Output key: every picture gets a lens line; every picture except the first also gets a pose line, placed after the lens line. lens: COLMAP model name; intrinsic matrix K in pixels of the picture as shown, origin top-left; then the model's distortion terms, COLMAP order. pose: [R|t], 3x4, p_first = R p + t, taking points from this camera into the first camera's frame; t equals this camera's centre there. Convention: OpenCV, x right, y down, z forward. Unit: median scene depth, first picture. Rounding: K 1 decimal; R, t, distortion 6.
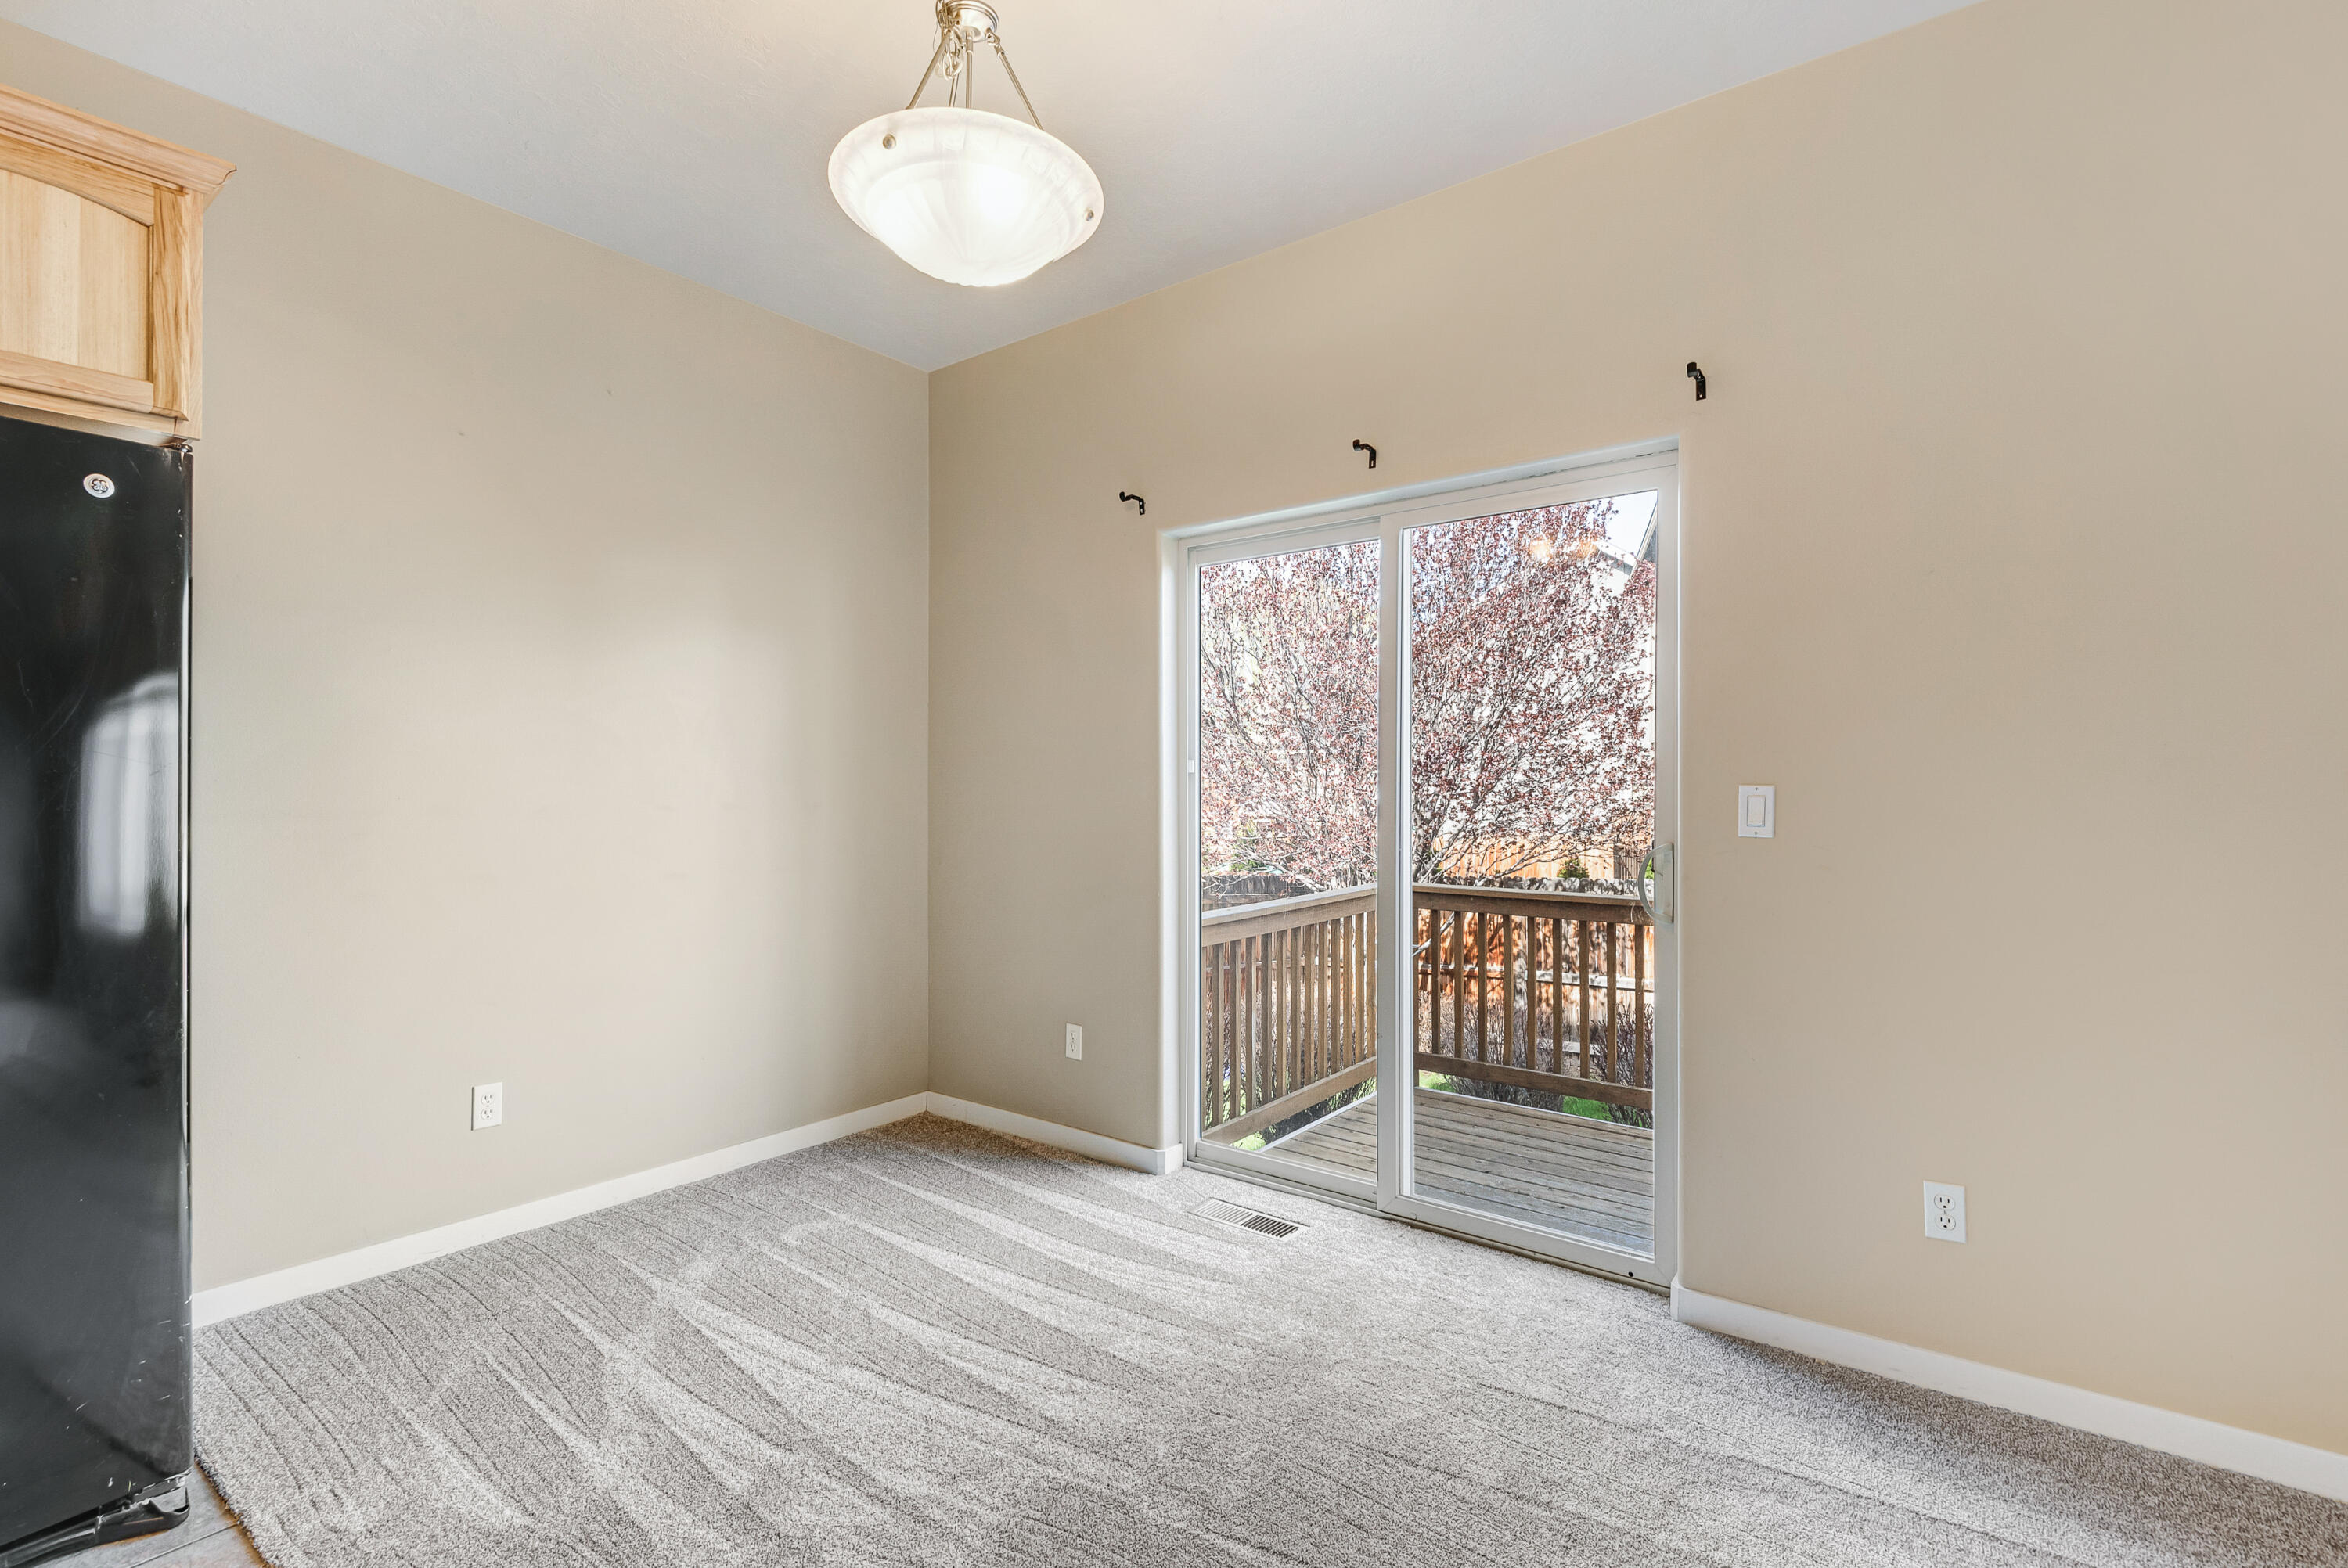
lens RADIAL K [[1083.4, 0, 1166.6], [0, 1083.4, 794.5], [0, 0, 1]] dist [0.002911, -0.004244]
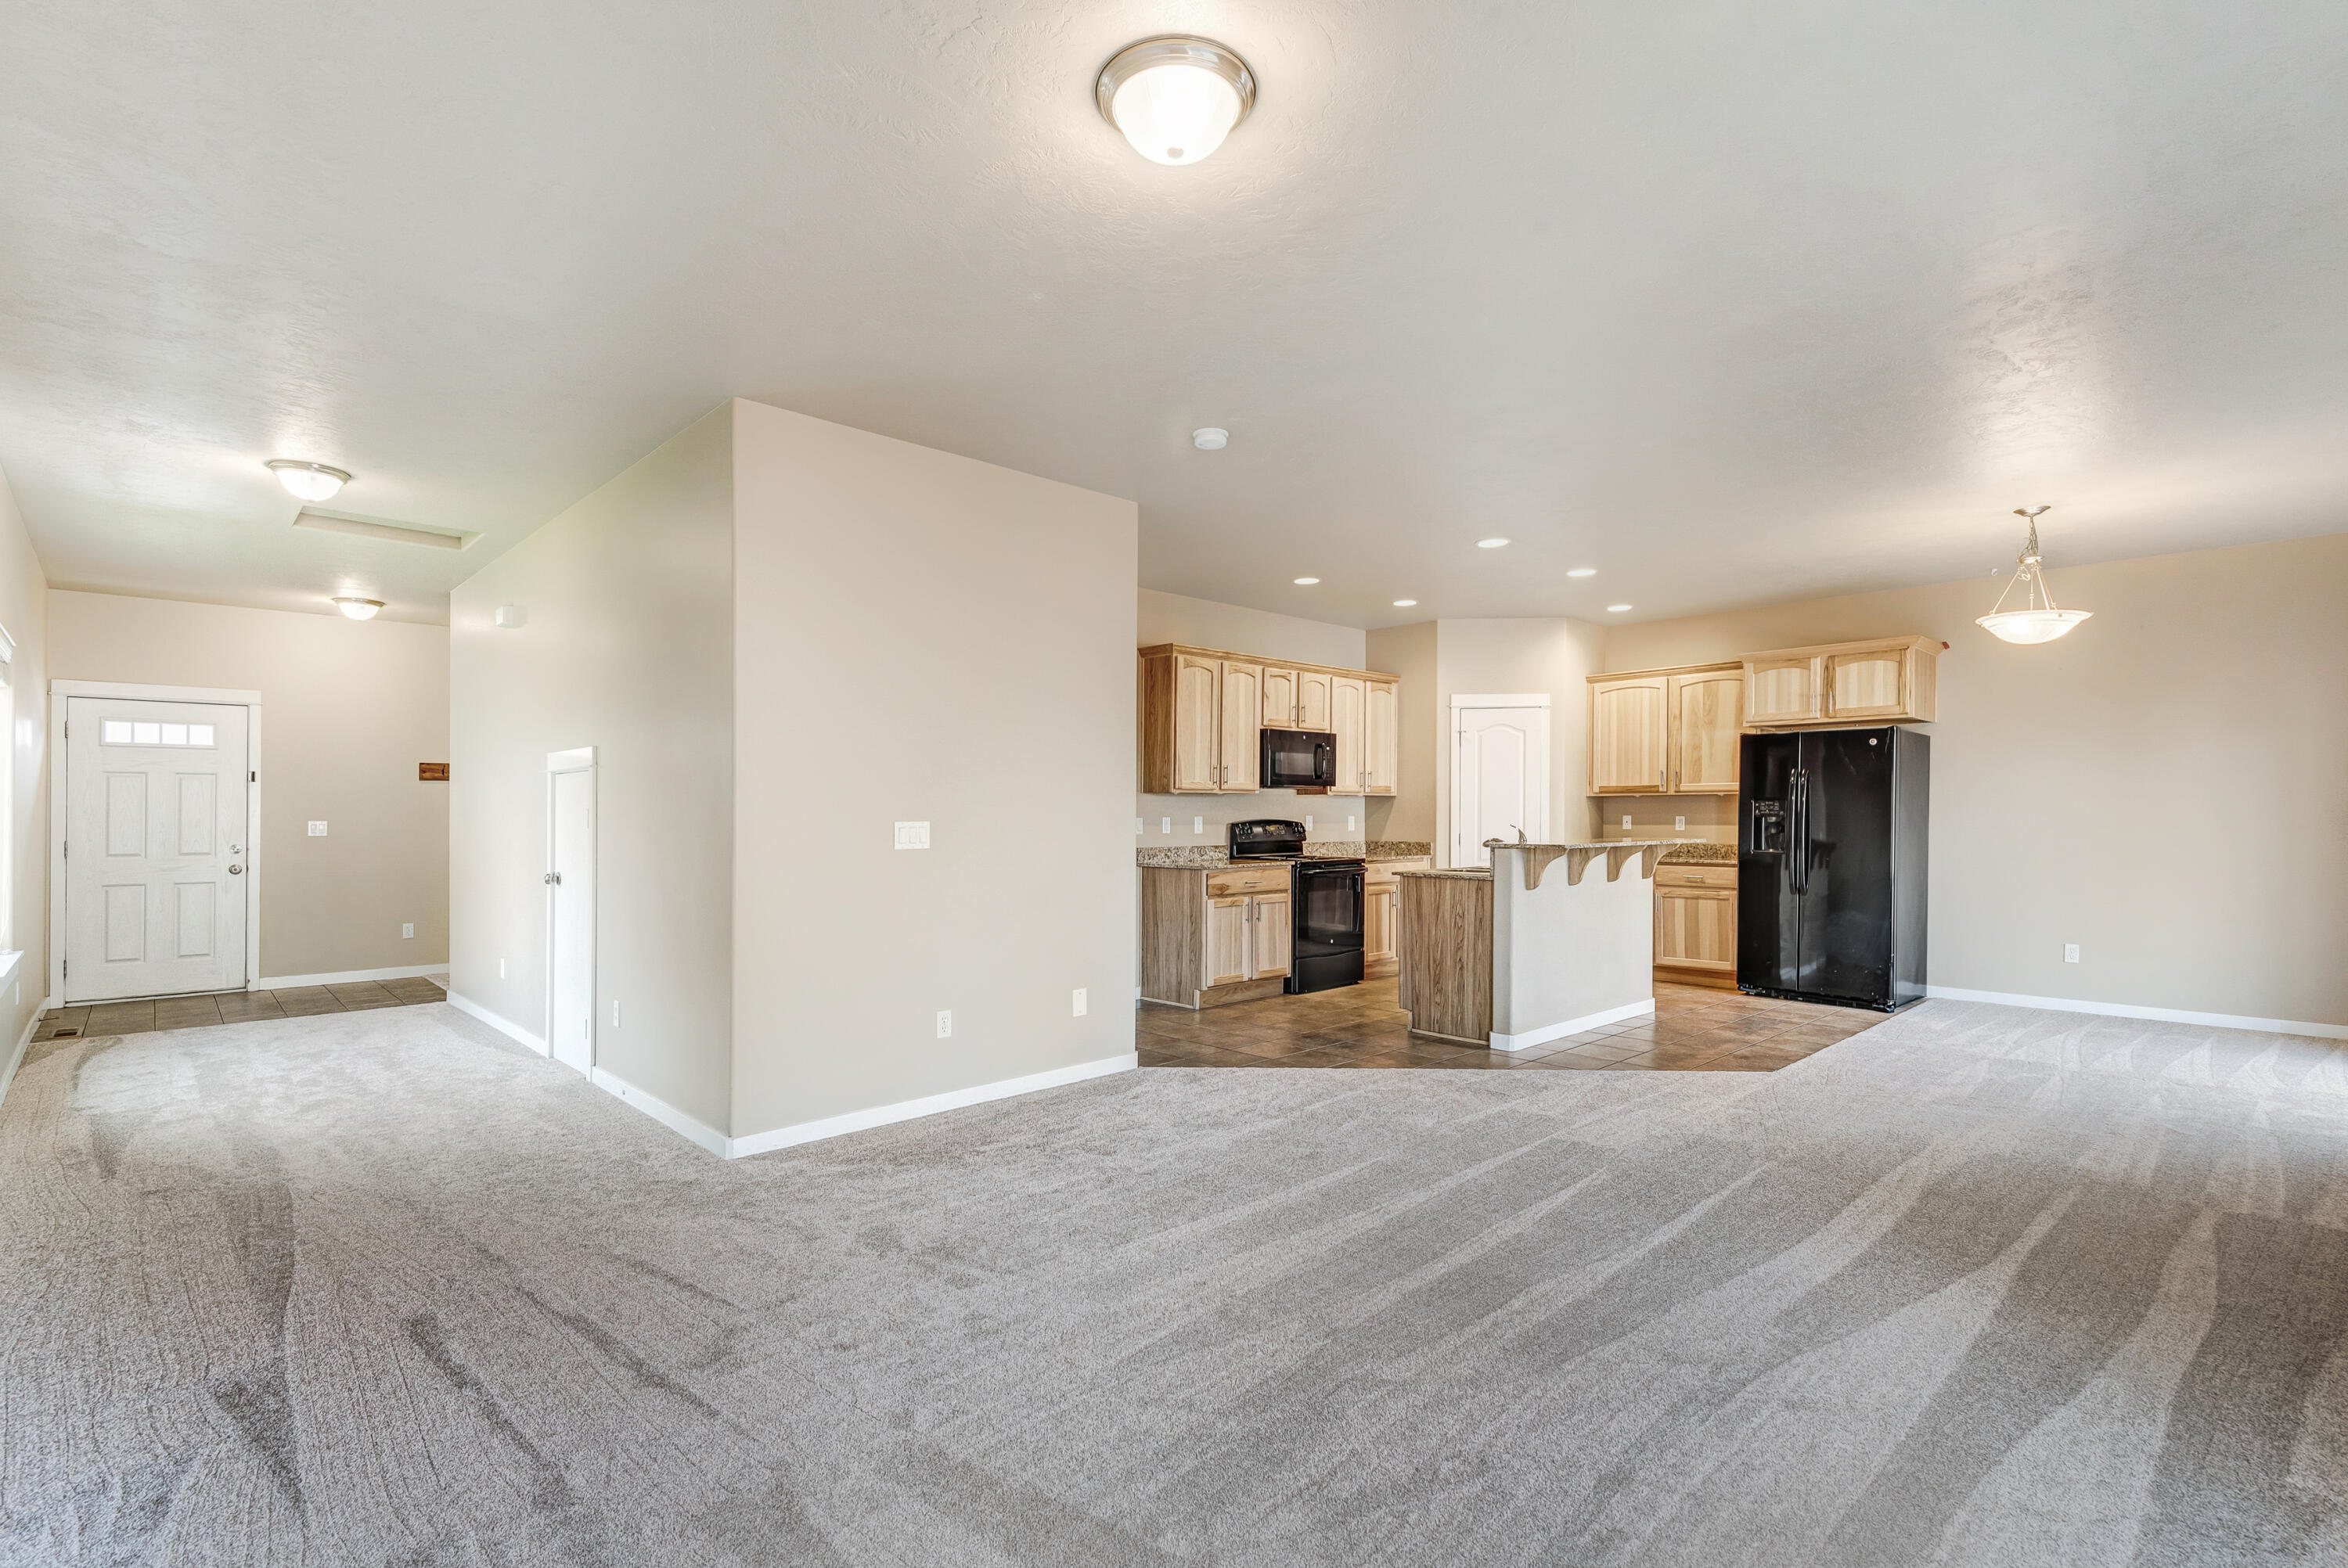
lens RADIAL K [[1083.4, 0, 1155.1], [0, 1083.4, 822.2], [0, 0, 1]] dist [0.002911, -0.004244]
pose [[-0.162607, 0.005297, -0.986677, 0.592548], [-0.004894, 0.999969, 0.006175, -0.000754], [0.986679, 0.005832, -0.162576, -0.166535]]
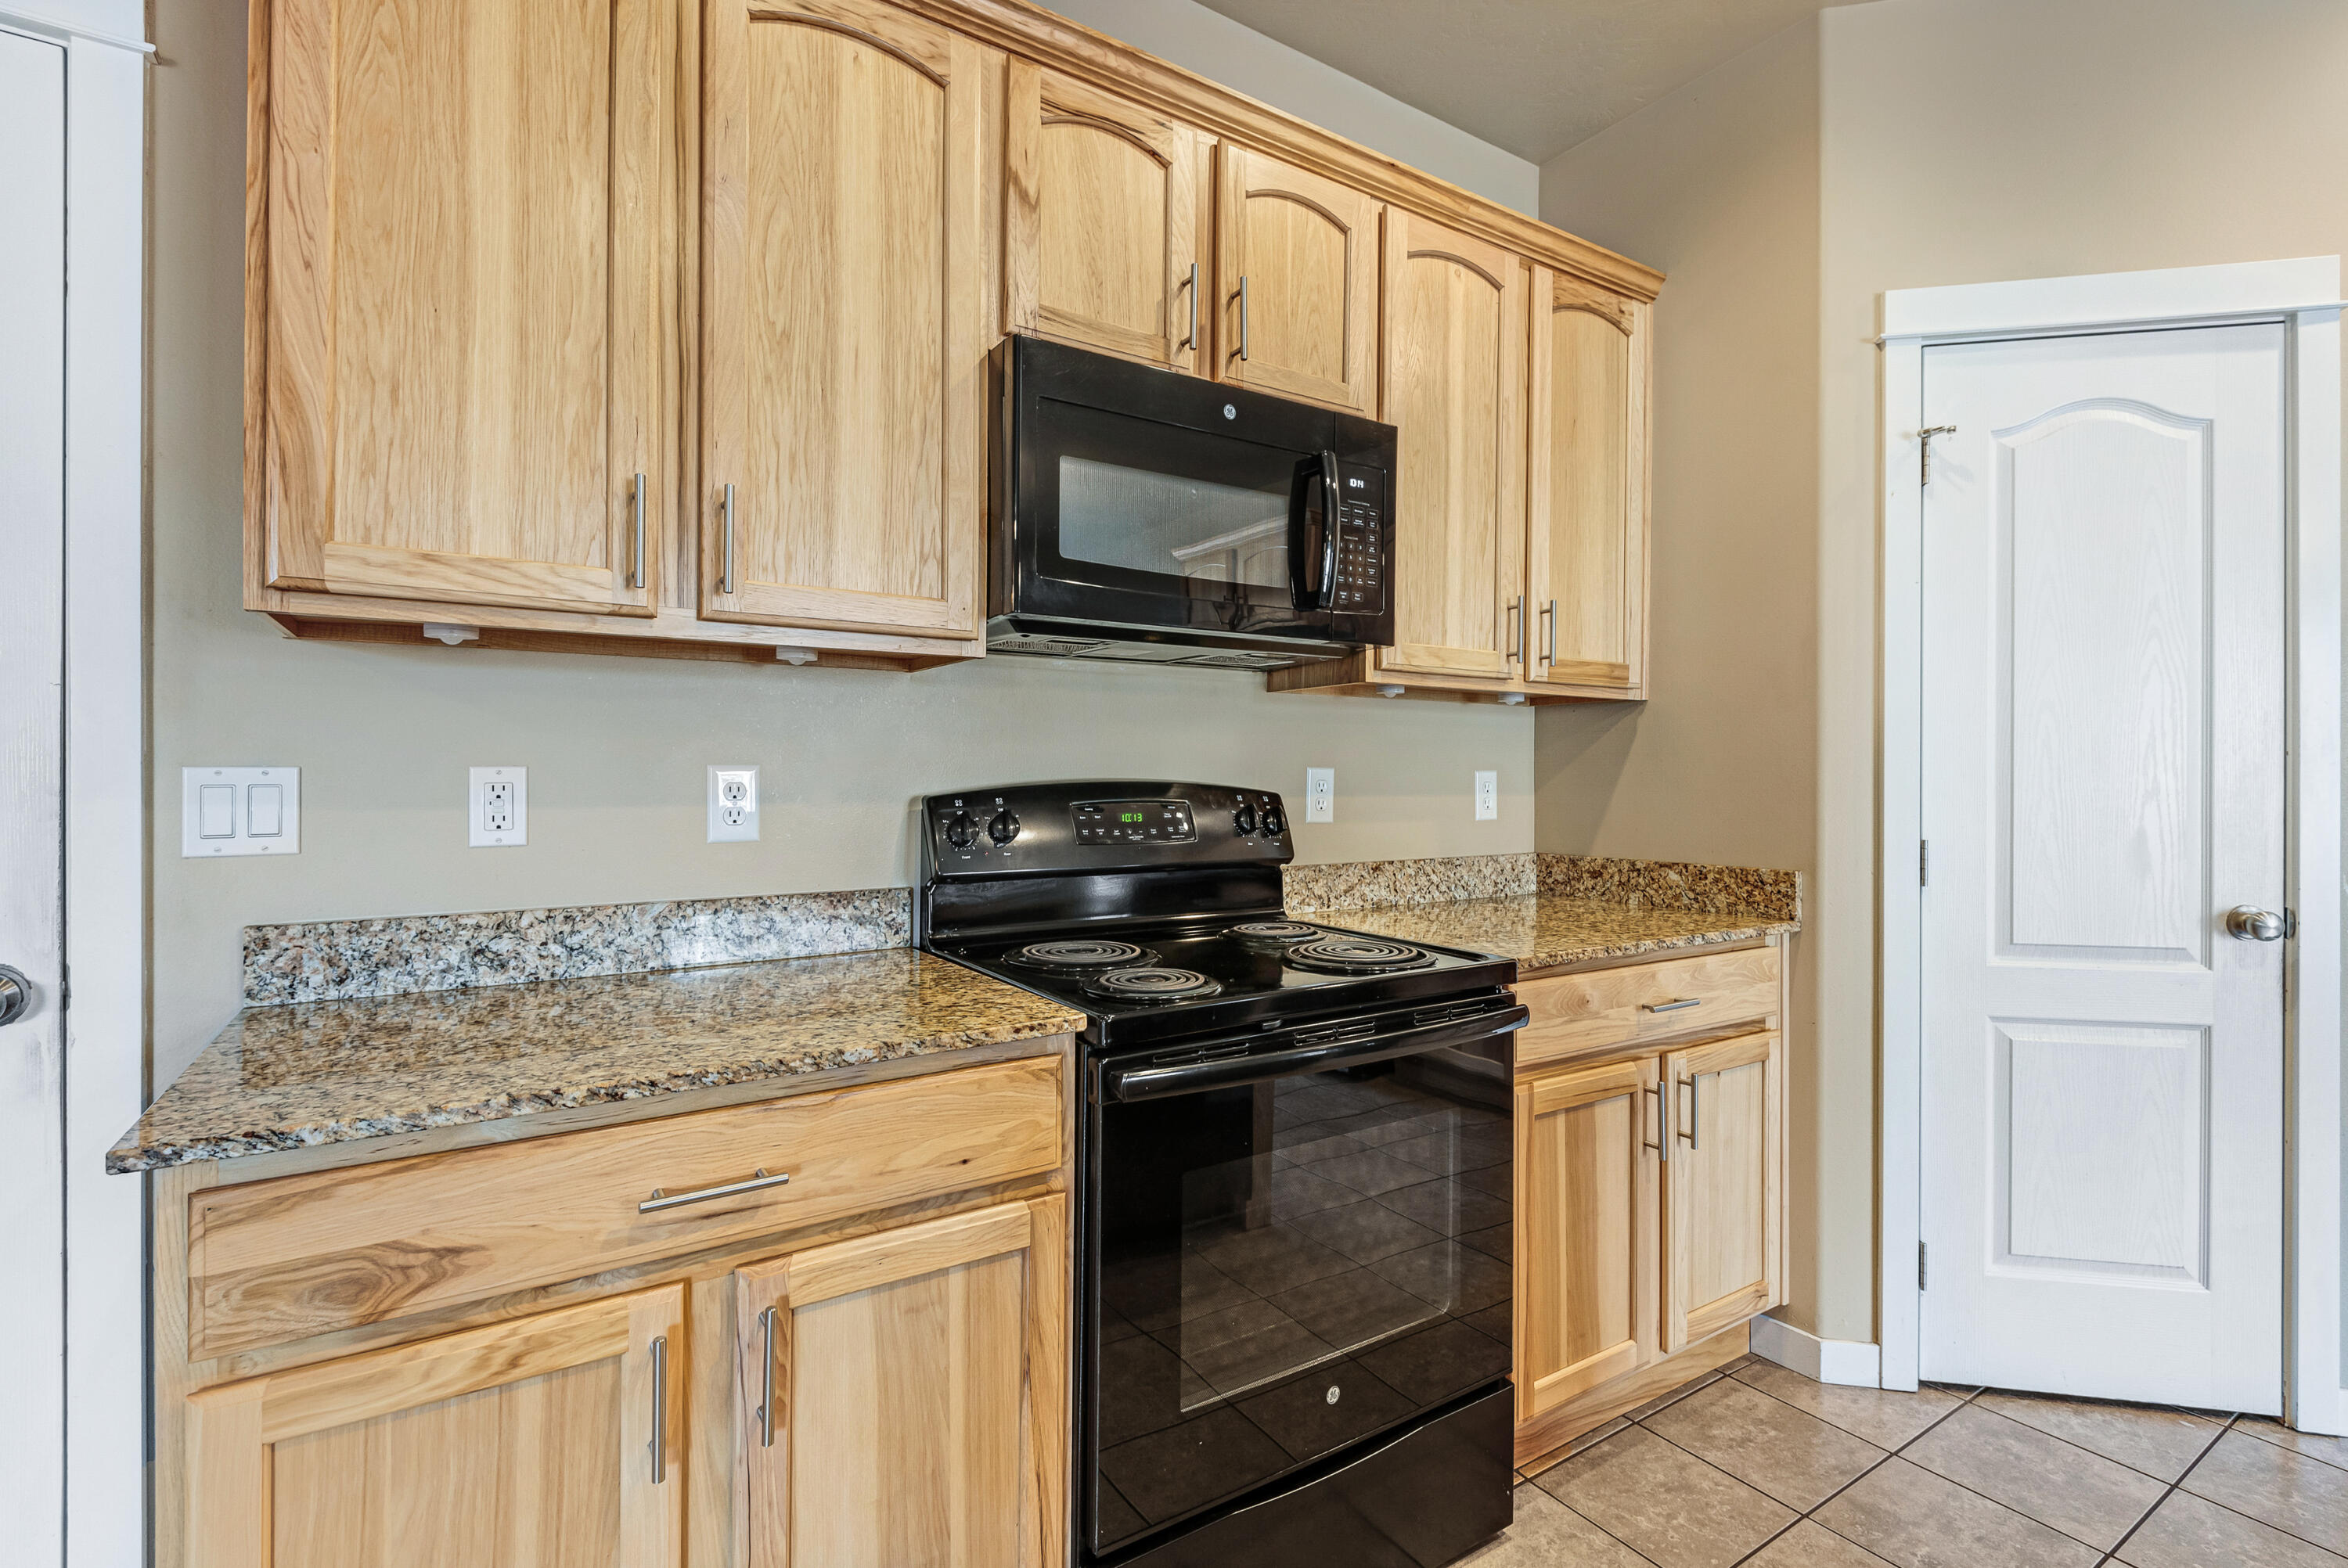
lens RADIAL K [[1083.4, 0, 1157.9], [0, 1083.4, 776.3], [0, 0, 1]] dist [0.002911, -0.004244]
pose [[-0.325560, -0.005219, -0.945507, -0.049029], [-0.009092, 0.999956, -0.002388, 0.001317], [0.945478, 0.007819, -0.325593, -0.141088]]
